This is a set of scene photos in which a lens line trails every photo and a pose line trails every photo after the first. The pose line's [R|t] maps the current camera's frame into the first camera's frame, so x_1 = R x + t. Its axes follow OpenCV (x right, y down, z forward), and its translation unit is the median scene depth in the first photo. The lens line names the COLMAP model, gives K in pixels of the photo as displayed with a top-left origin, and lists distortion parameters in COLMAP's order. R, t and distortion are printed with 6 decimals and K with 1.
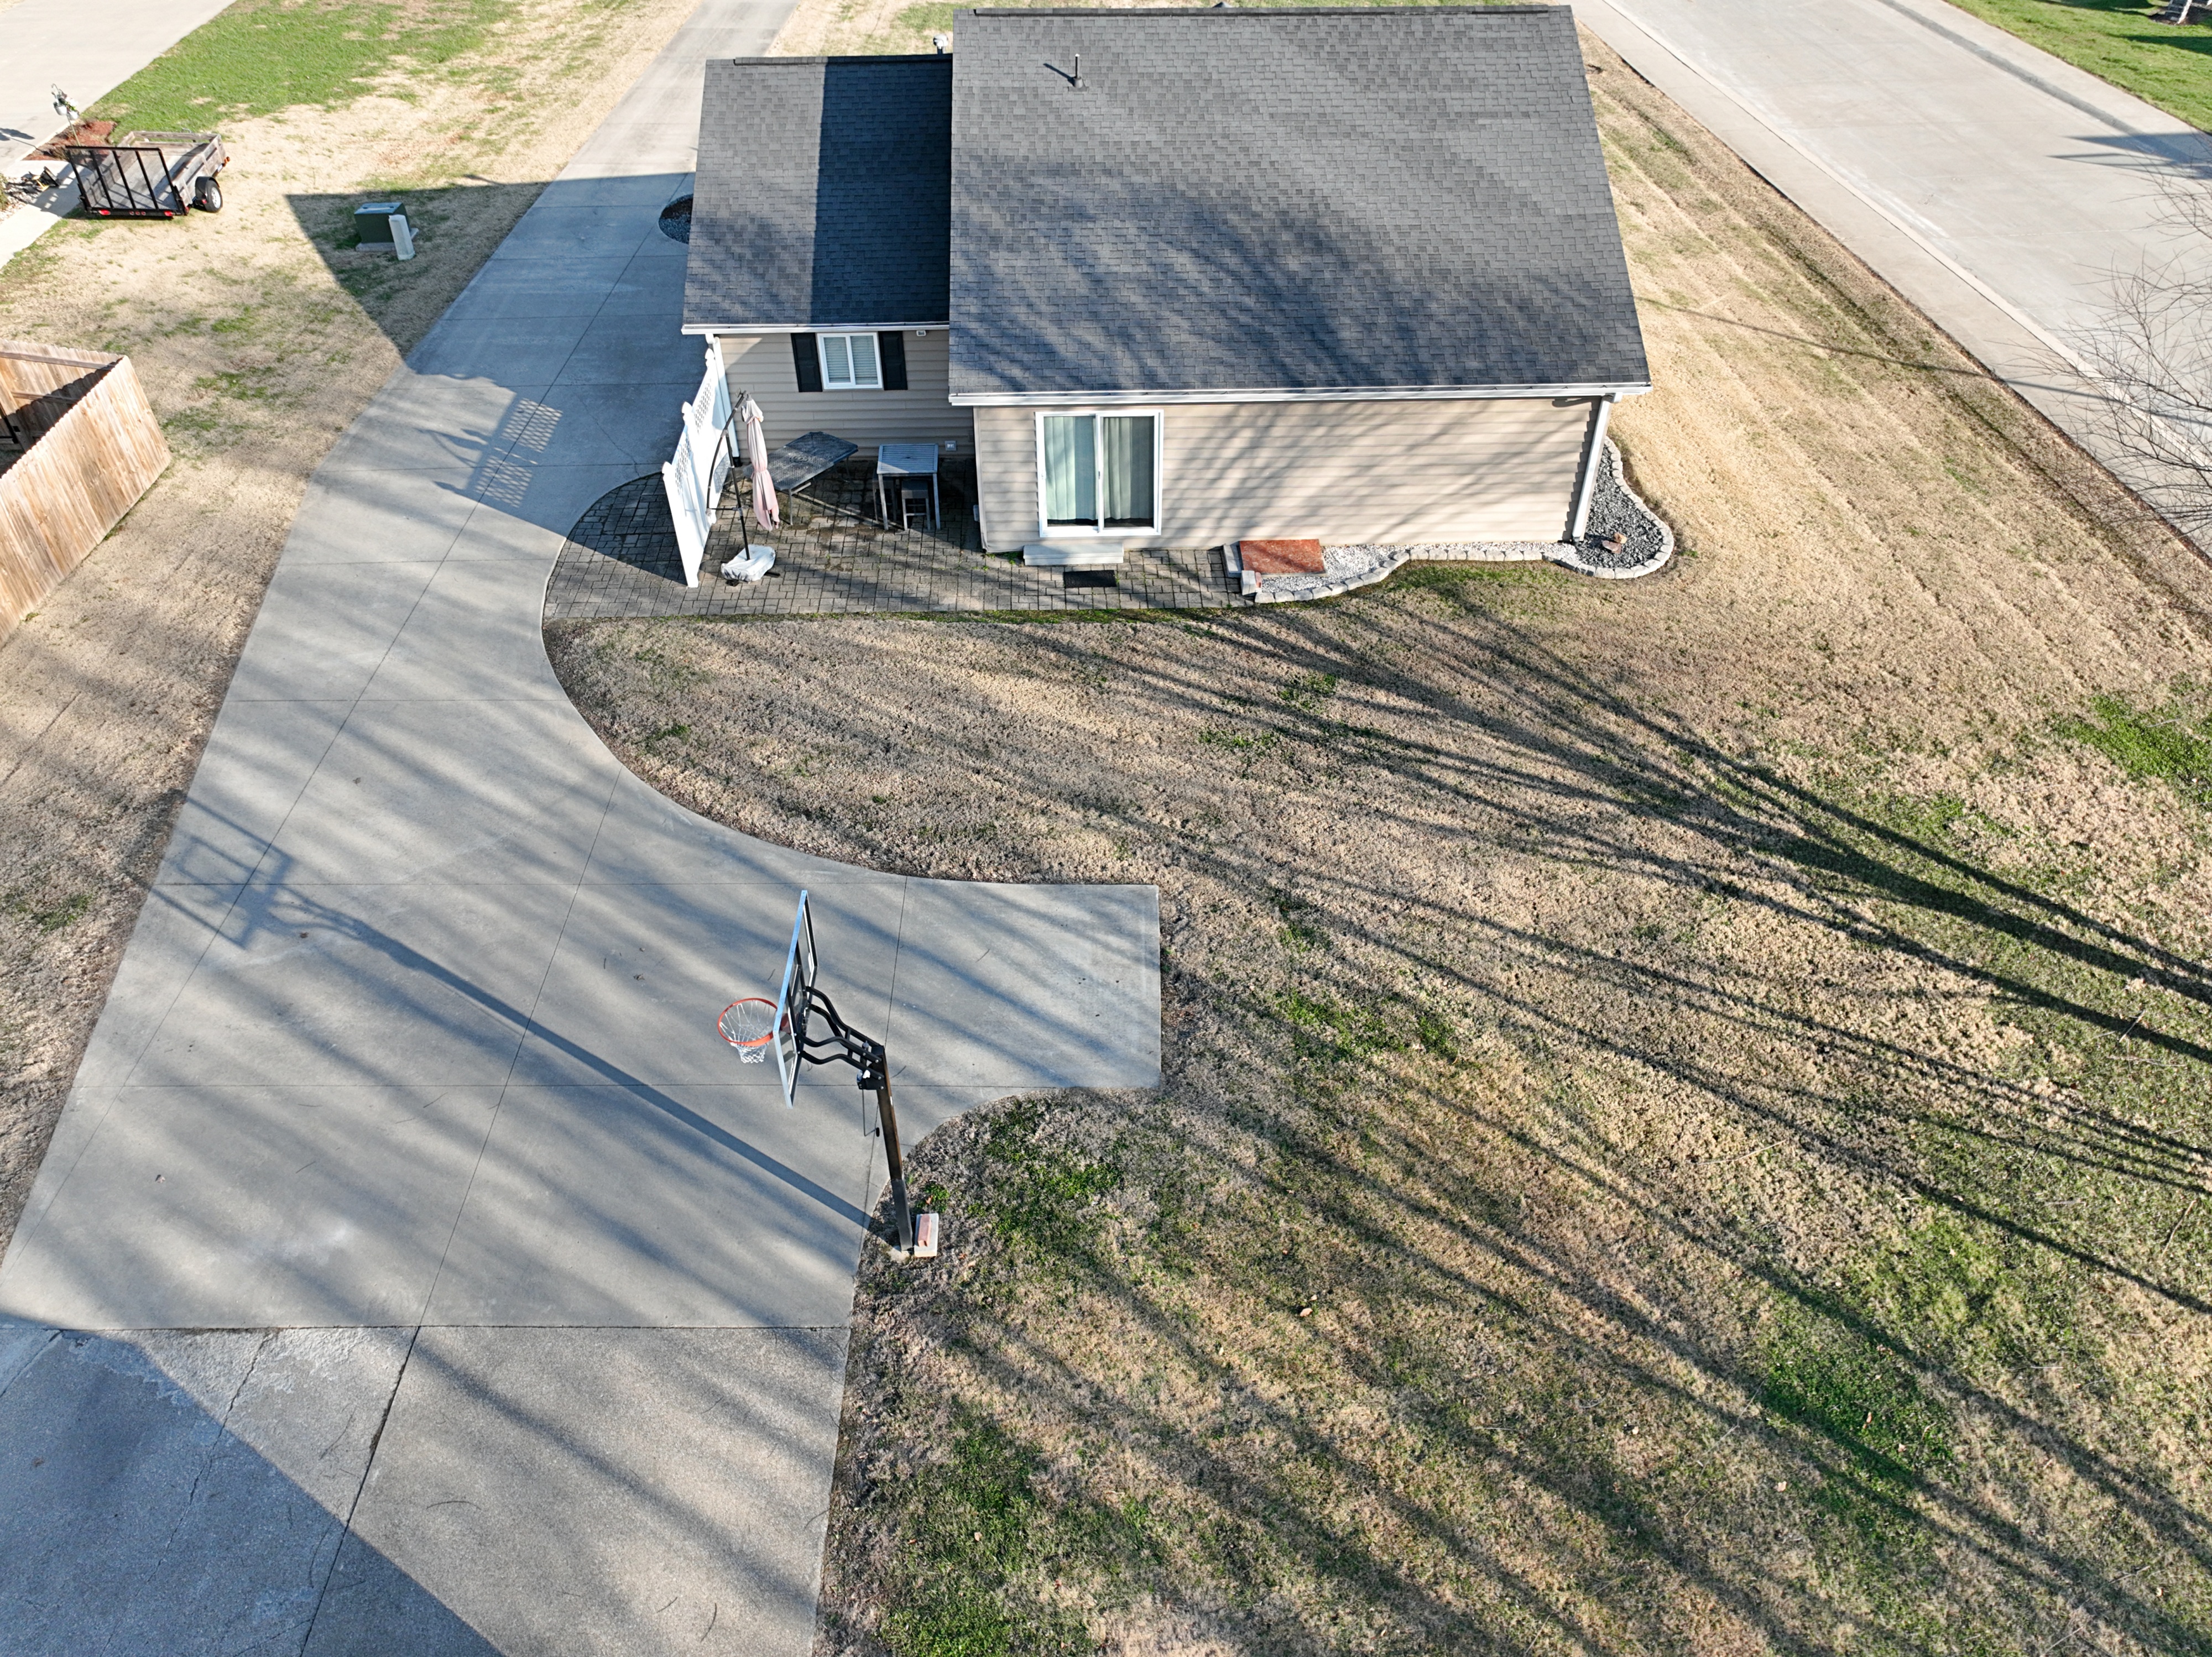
lens RADIAL K [[1546.2, 0, 1106.0], [0, 1546.2, 828.5], [0, 0, 1]] dist [0.011326, 0.007082]
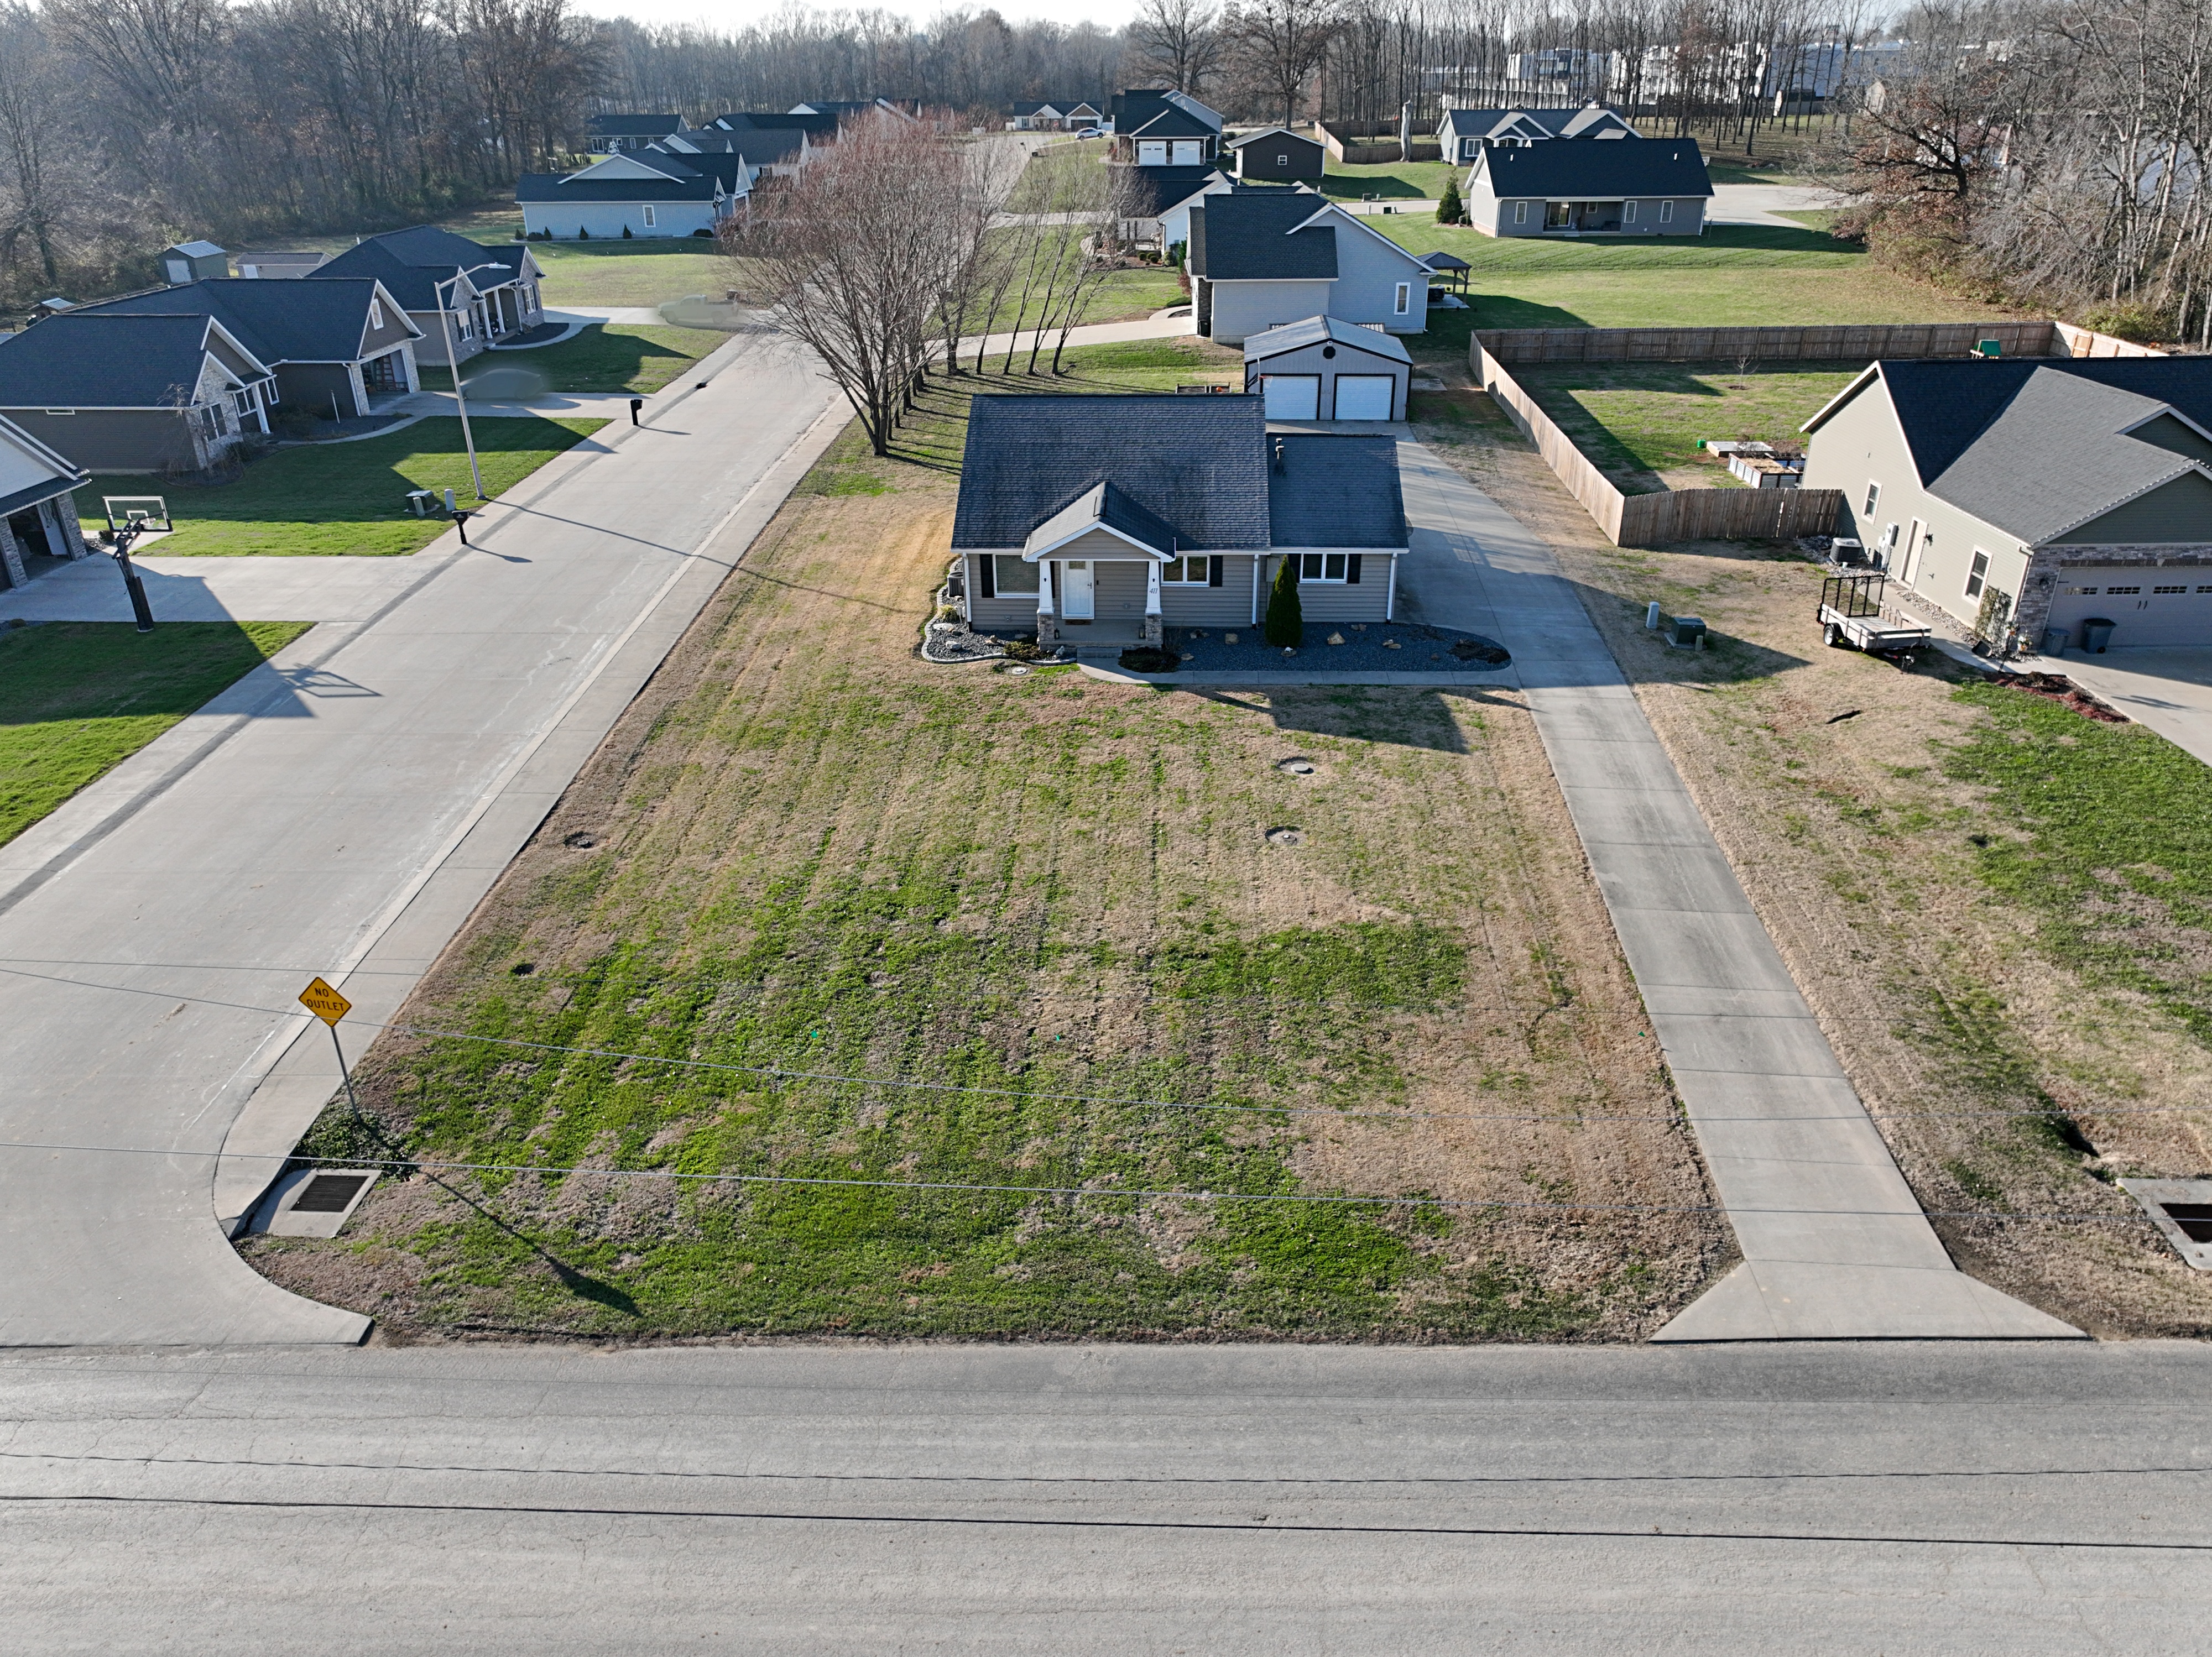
lens RADIAL K [[1546.2, 0, 1106.0], [0, 1546.2, 828.5], [0, 0, 1]] dist [0.011326, 0.007082]
pose [[-0.996871, -0.028894, 0.073570, -0.038181], [0.057125, 0.379928, 0.923251, -1.565184], [-0.054628, 0.924565, -0.377089, 1.627225]]
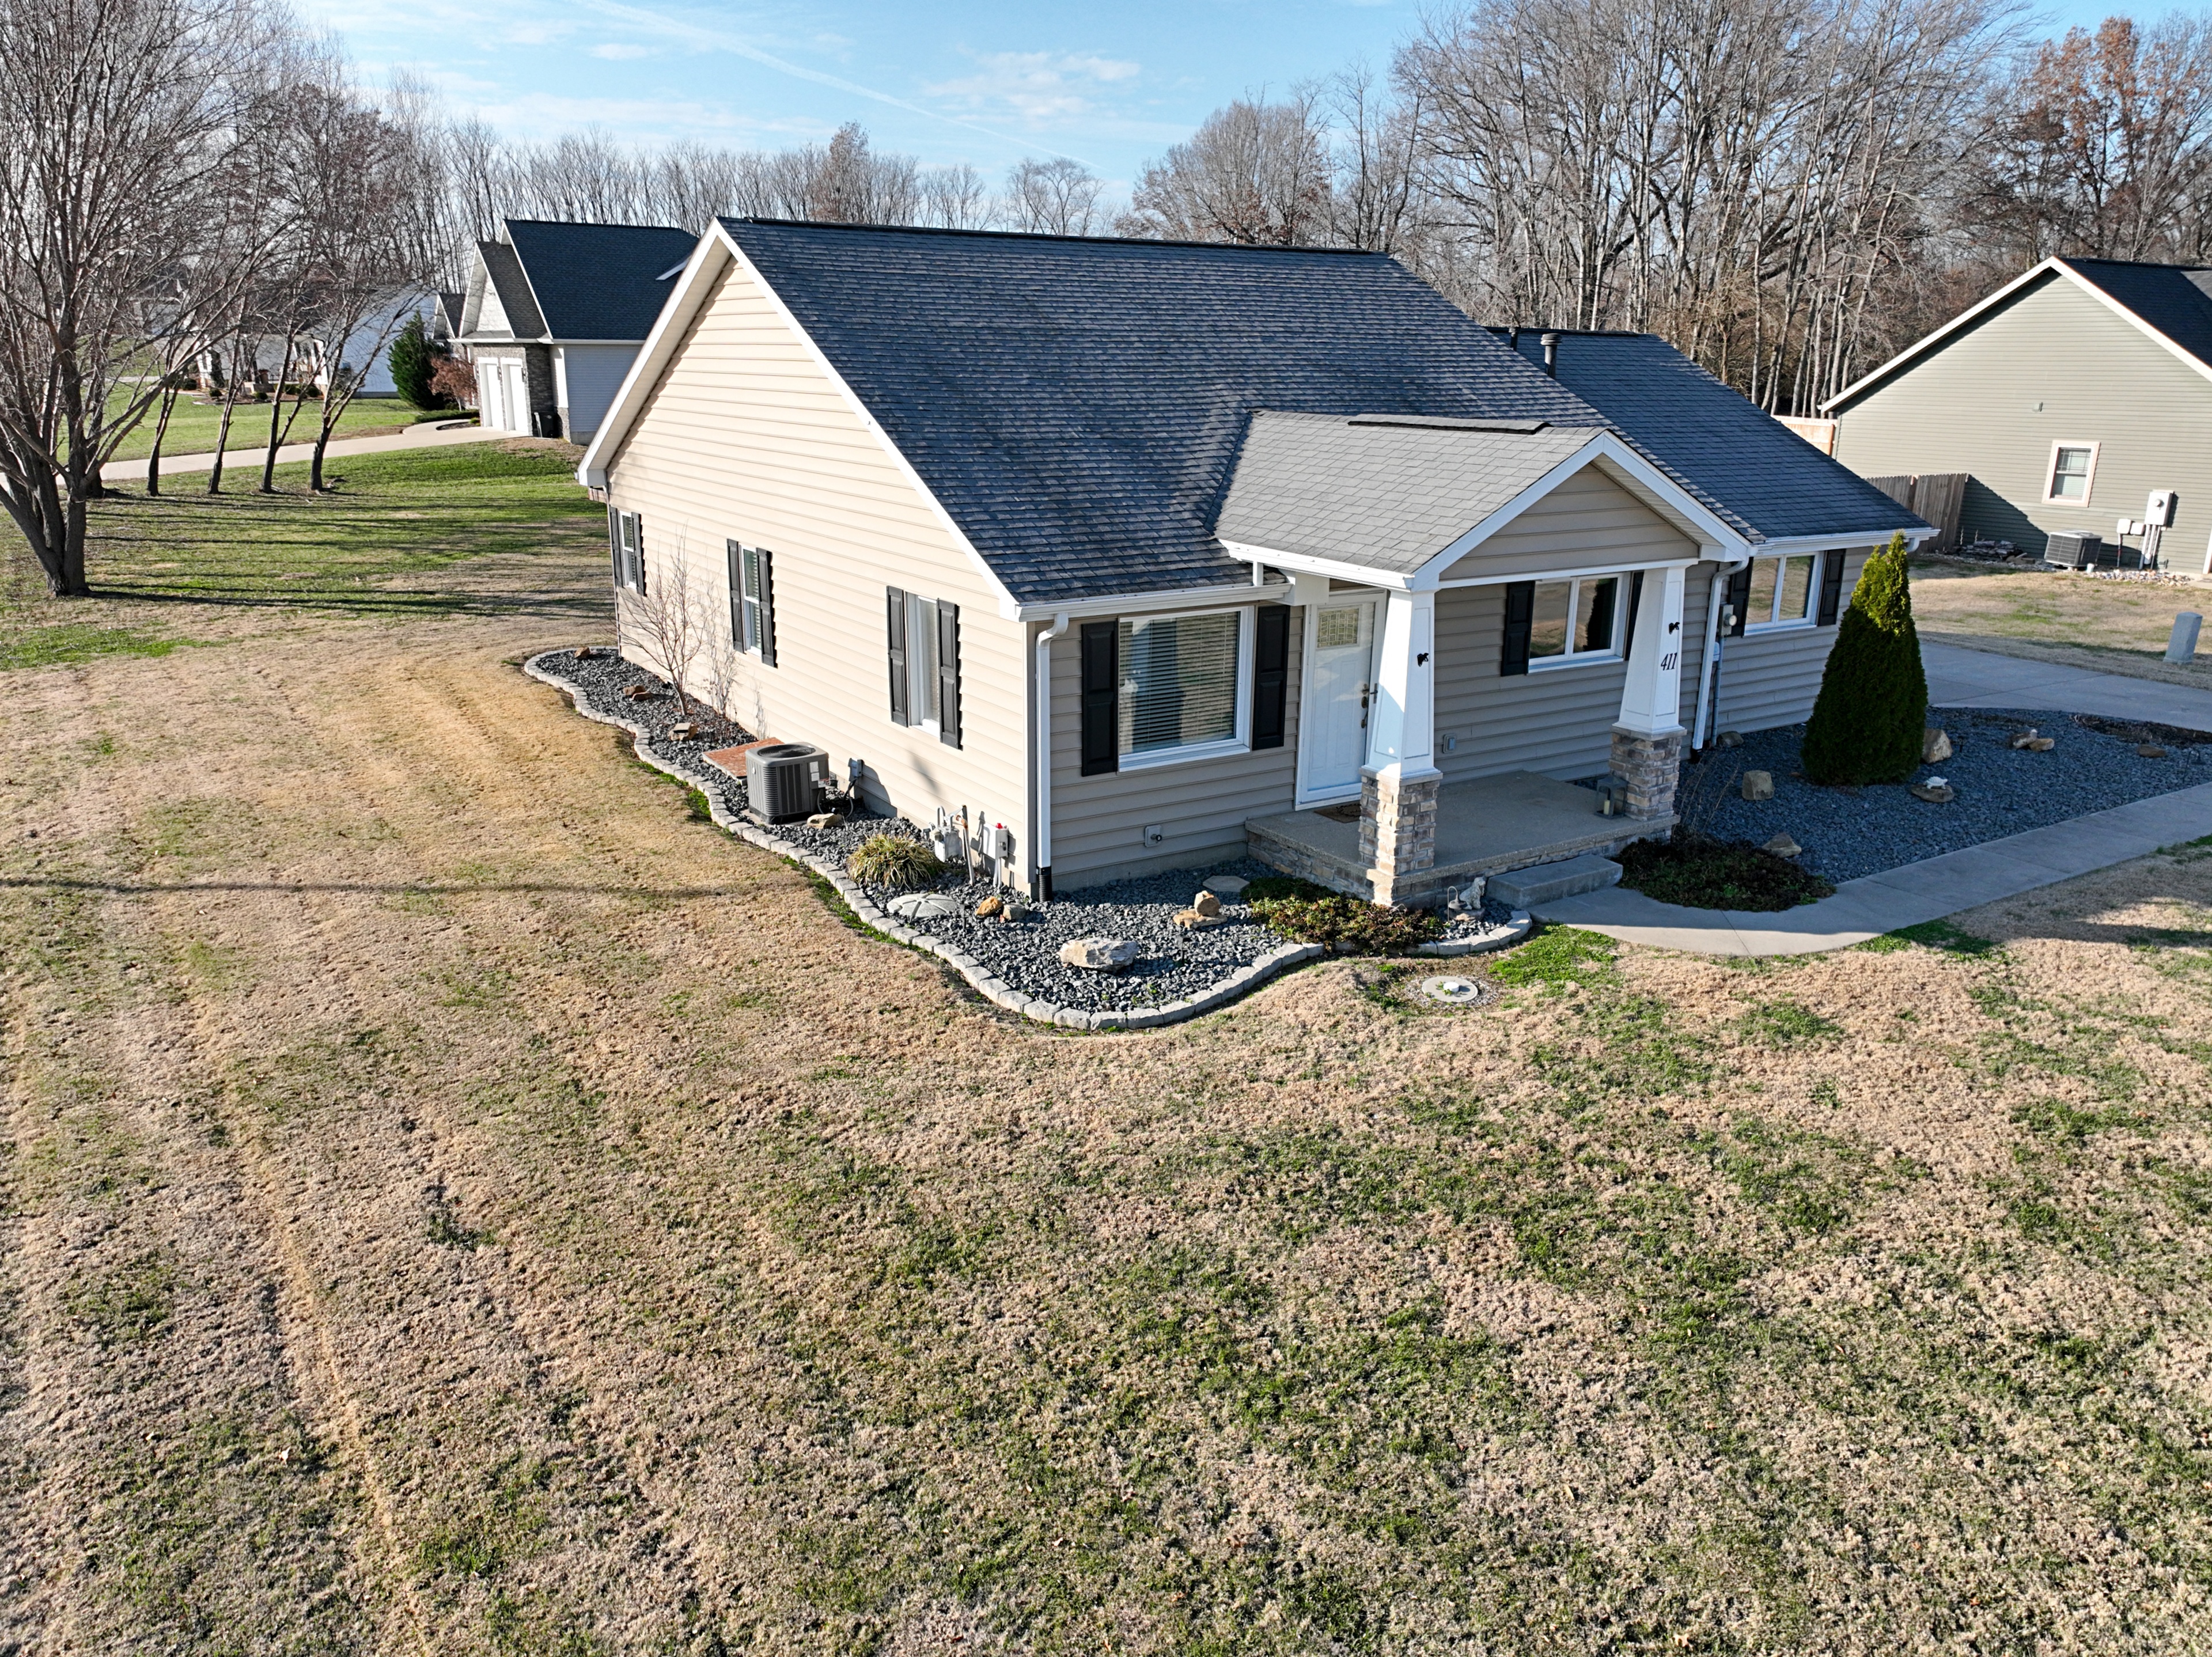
lens RADIAL K [[1608.9, 0, 1106.0], [0, 1608.9, 828.5], [0, 0, 1]] dist [0.003133, 0.001094]
pose [[-0.862526, 0.134539, -0.487799, 0.374702], [-0.343092, 0.553084, 0.759201, -0.684572], [0.371936, 0.822191, -0.430890, 1.113736]]
